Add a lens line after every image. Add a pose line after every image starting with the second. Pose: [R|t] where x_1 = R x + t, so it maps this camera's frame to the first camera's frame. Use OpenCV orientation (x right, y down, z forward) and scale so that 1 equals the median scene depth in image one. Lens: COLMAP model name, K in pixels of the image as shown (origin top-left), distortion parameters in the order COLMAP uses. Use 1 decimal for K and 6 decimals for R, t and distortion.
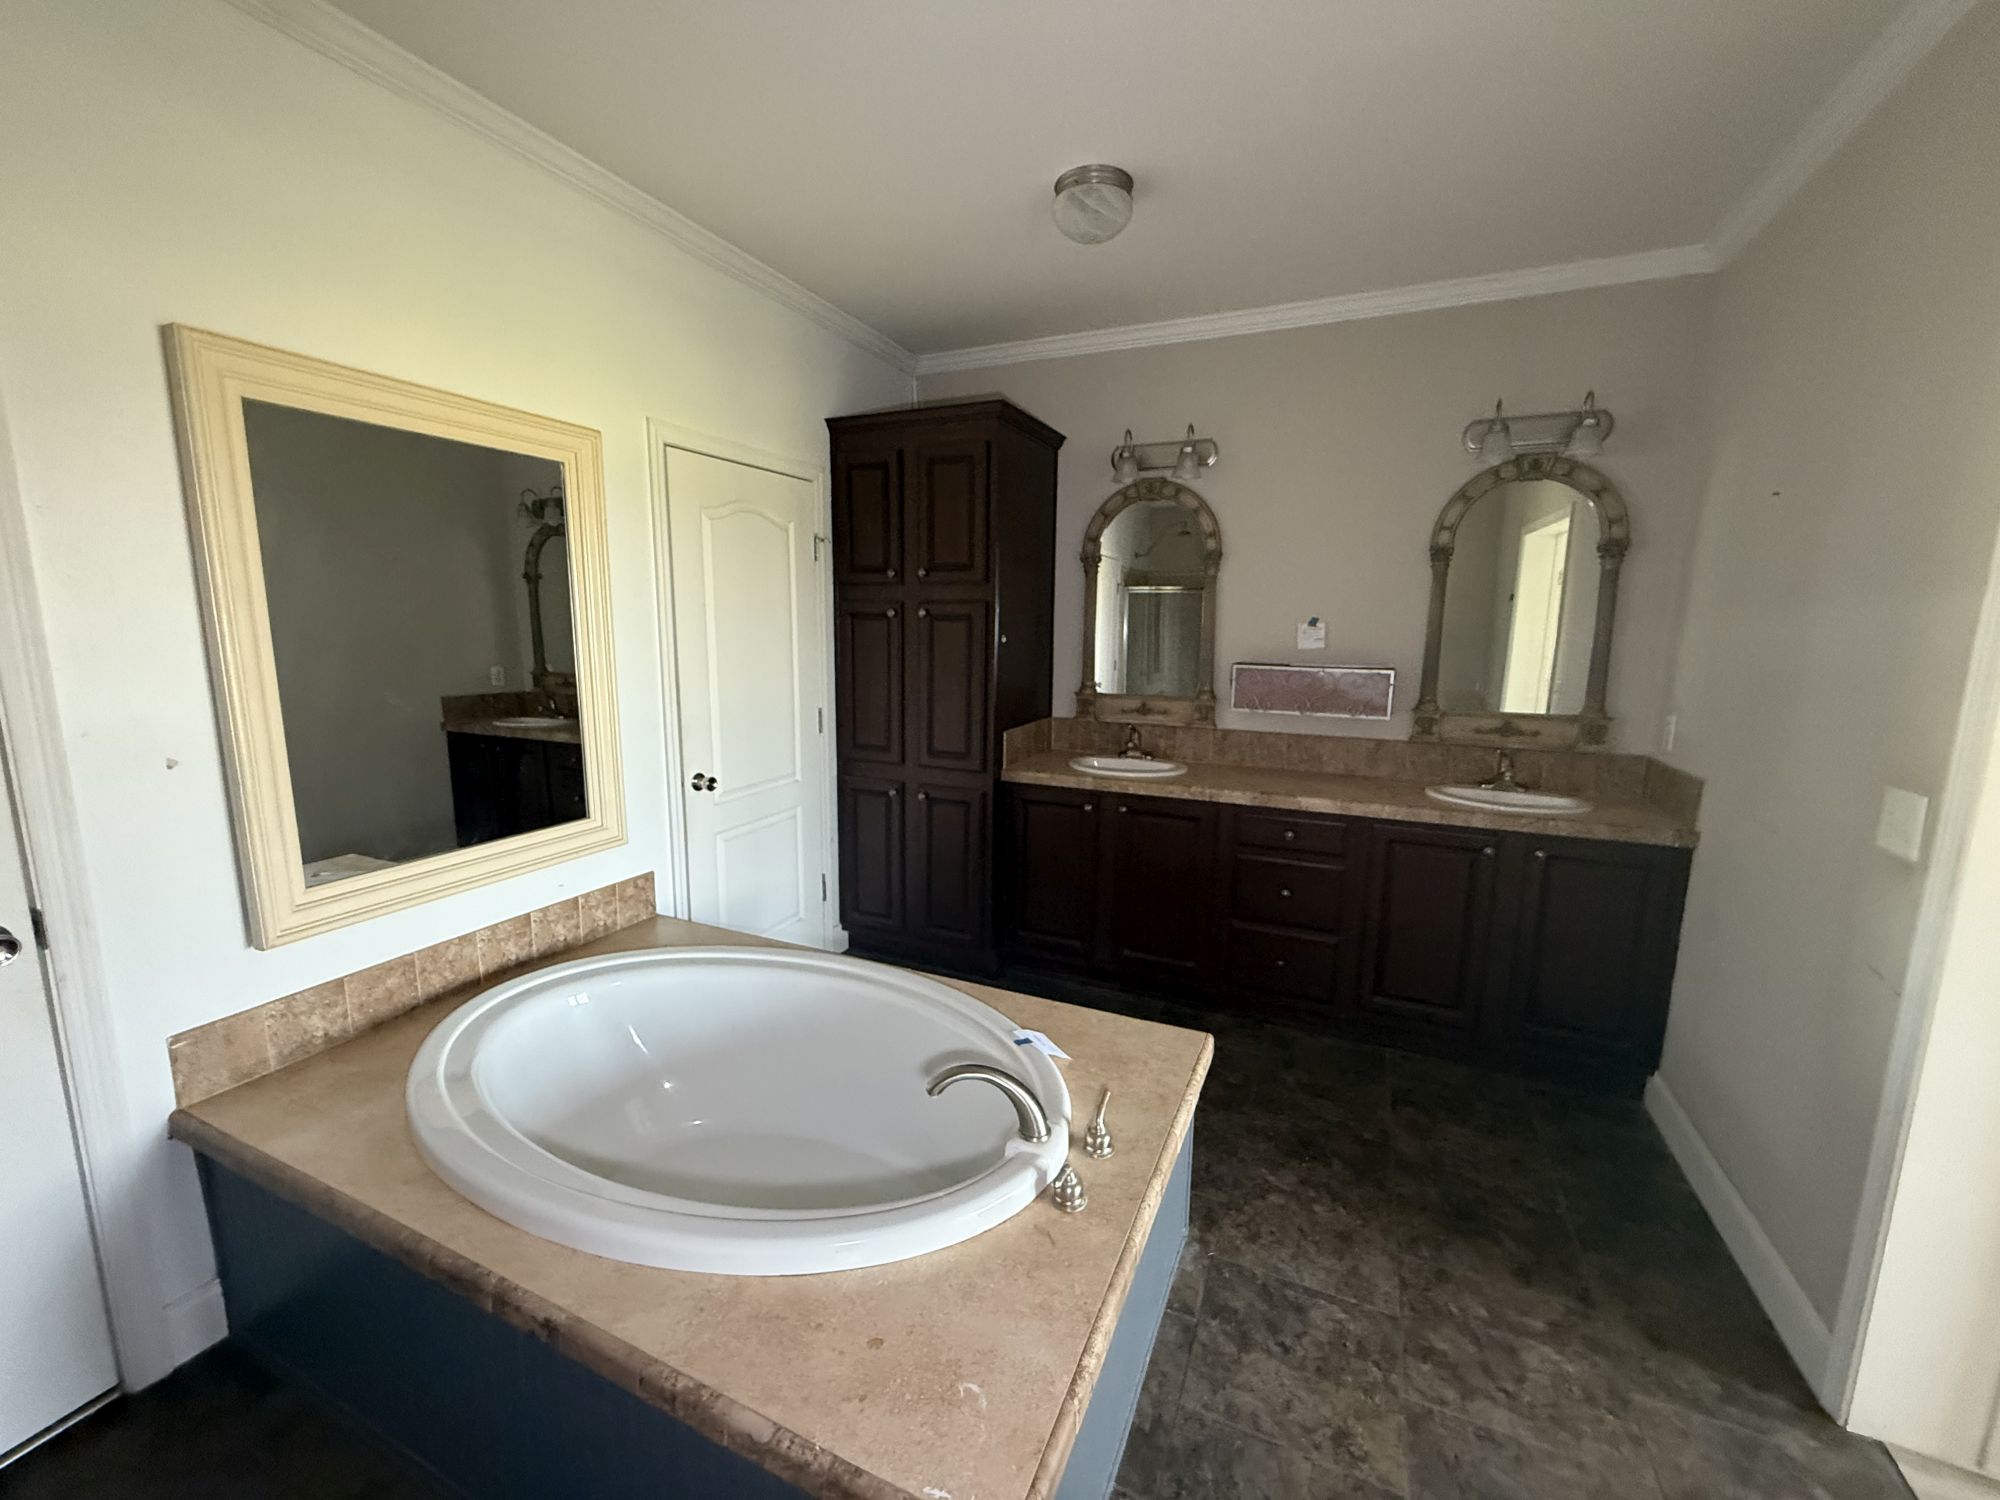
lens RADIAL K [[803.9, 0, 991.1], [0, 803.9, 750.9], [0, 0, 1]] dist [-0.003833, -0.000315]
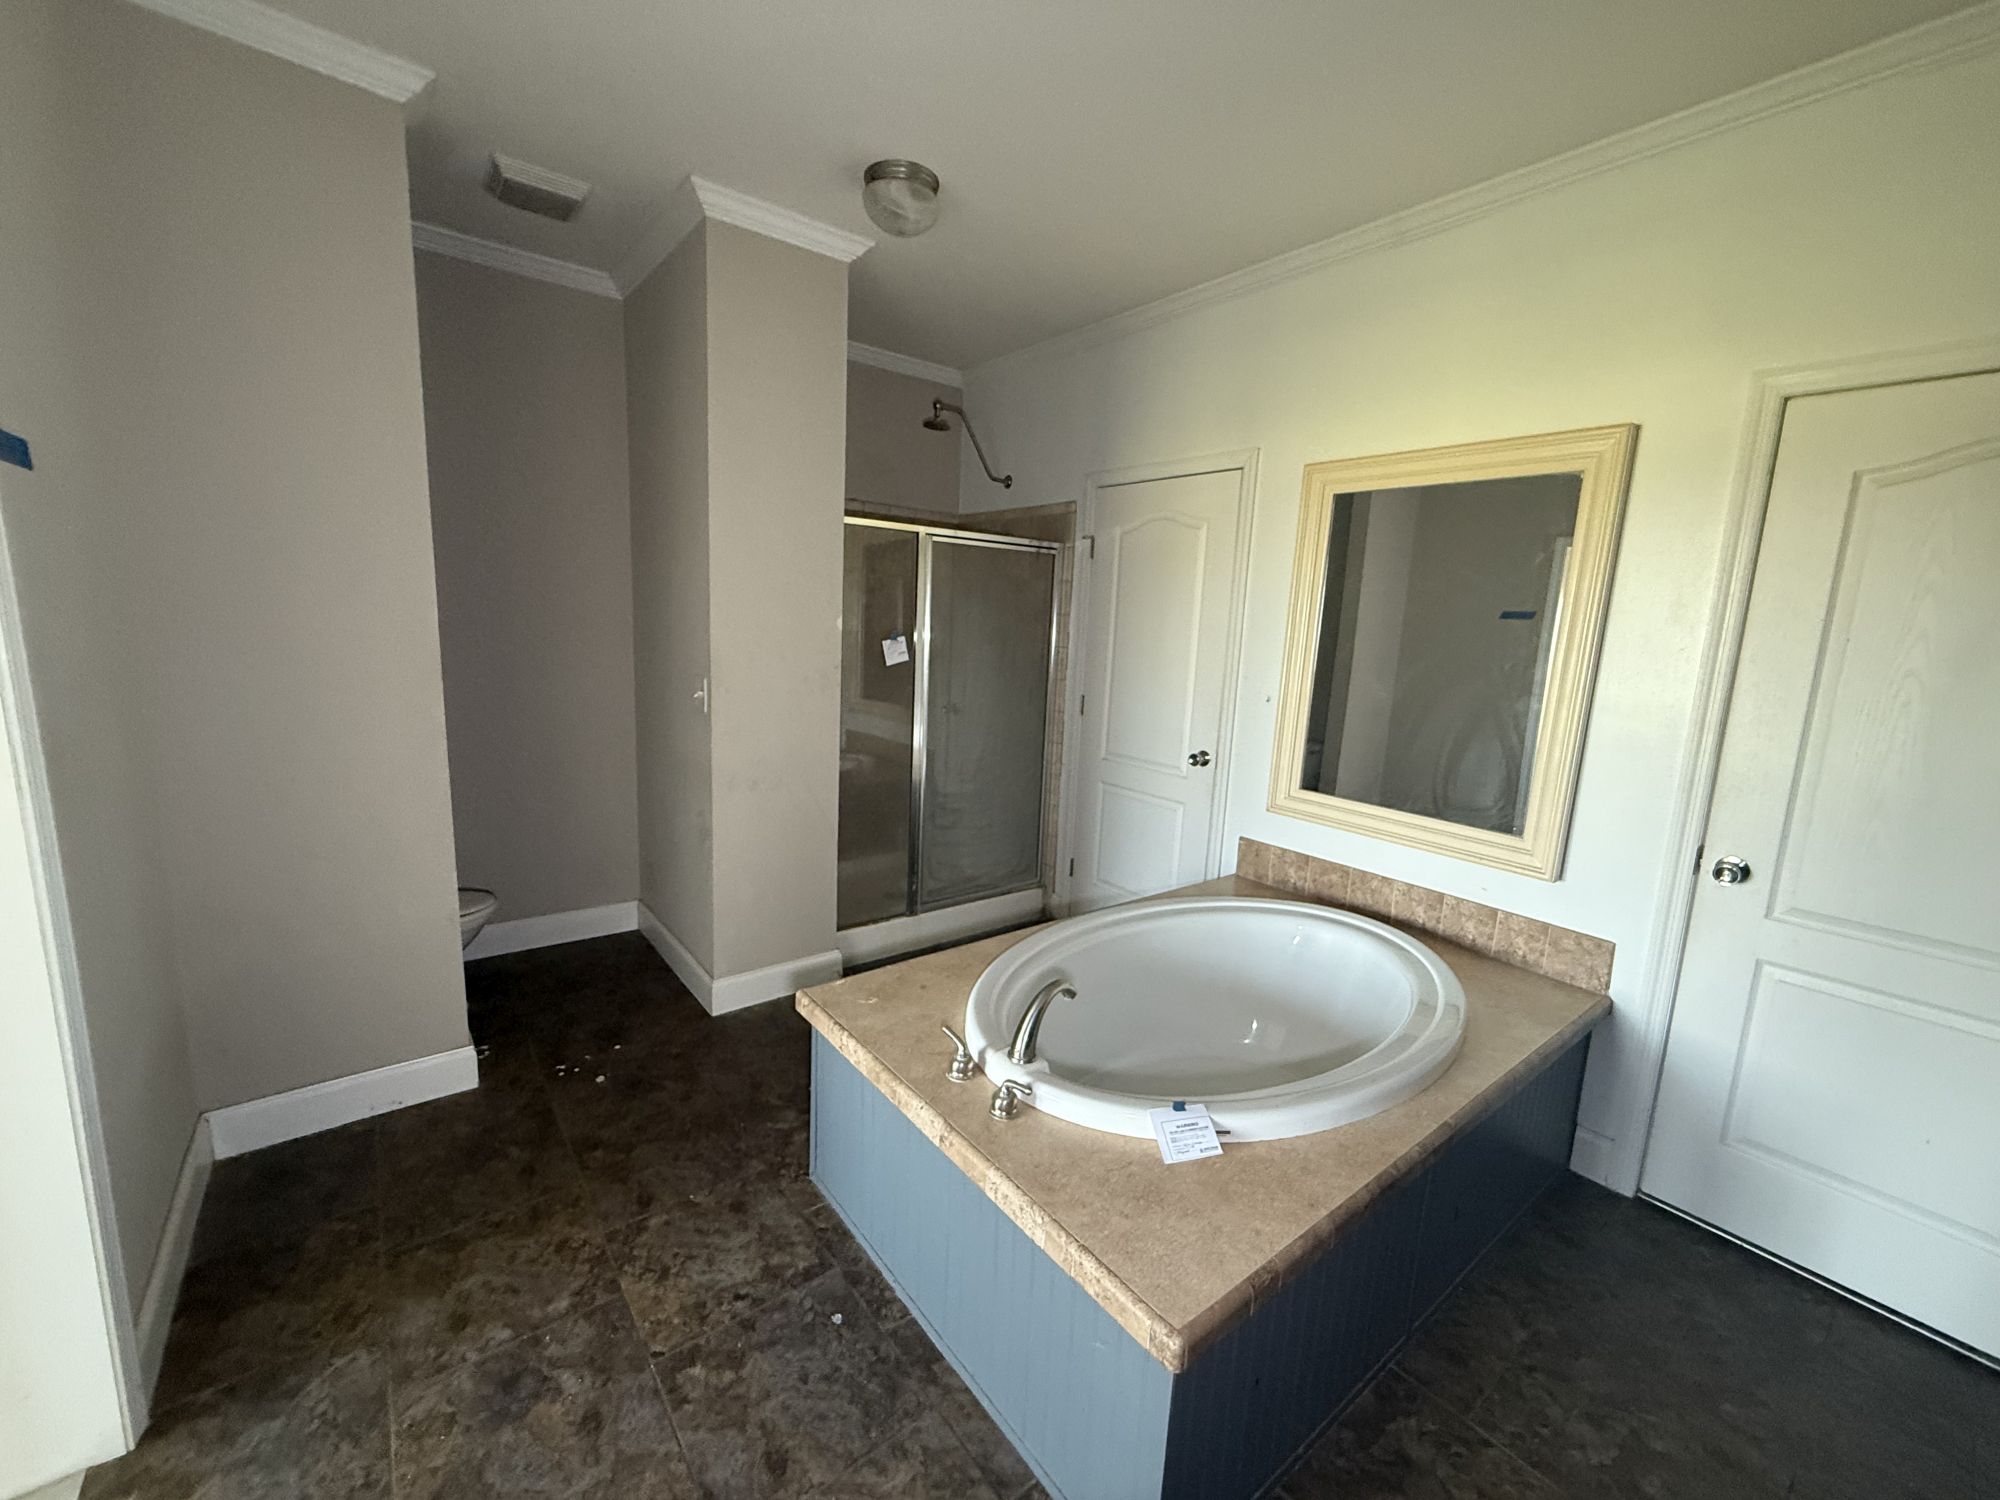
lens RADIAL K [[803.9, 0, 995.5], [0, 803.9, 752.4], [0, 0, 1]] dist [-0.003833, -0.000315]
pose [[-0.460891, 0.118285, -0.879539, 0.809376], [-0.192116, 0.954278, 0.229007, -0.146221], [0.866413, 0.274520, -0.417094, 1.056871]]
